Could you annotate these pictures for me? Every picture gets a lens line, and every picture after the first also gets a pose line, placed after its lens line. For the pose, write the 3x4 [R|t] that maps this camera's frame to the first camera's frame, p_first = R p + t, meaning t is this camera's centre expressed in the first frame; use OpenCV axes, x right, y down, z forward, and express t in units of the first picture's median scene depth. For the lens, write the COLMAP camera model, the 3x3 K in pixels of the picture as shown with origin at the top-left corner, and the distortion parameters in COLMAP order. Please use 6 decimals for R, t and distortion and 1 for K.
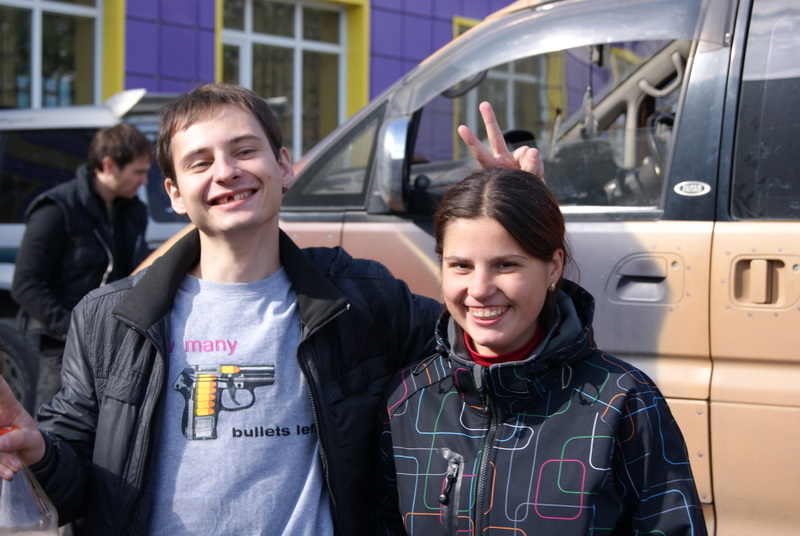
lens RADIAL K [[1680.6, 0, 400.0], [0, 1680.6, 268.0], [0, 0, 1]] dist [0.030461, 0.060892]
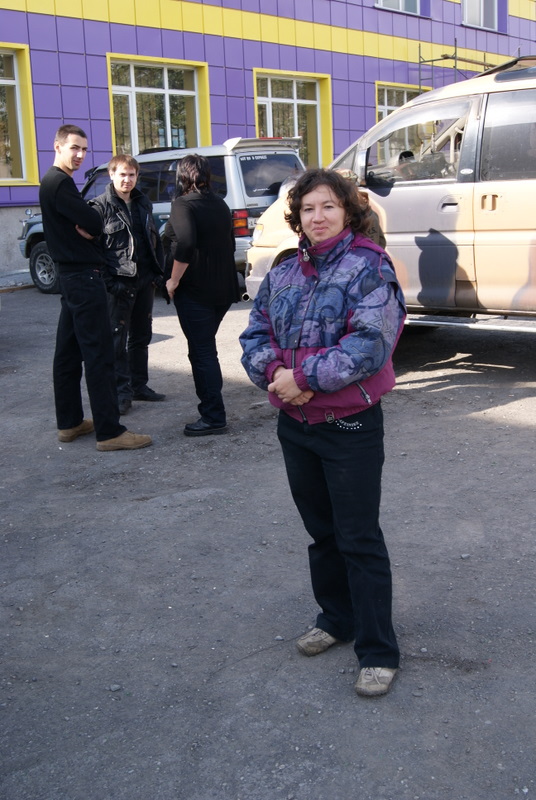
lens RADIAL K [[956.9, 0, 268.0], [0, 956.9, 400.0], [0, 0, 1]] dist [-0.033427, -0.041929]
pose [[0.995265, -0.038194, -0.089384, -0.032882], [0.053884, 0.982132, 0.180315, 0.023575], [0.080900, -0.184278, 0.979539, -0.671272]]
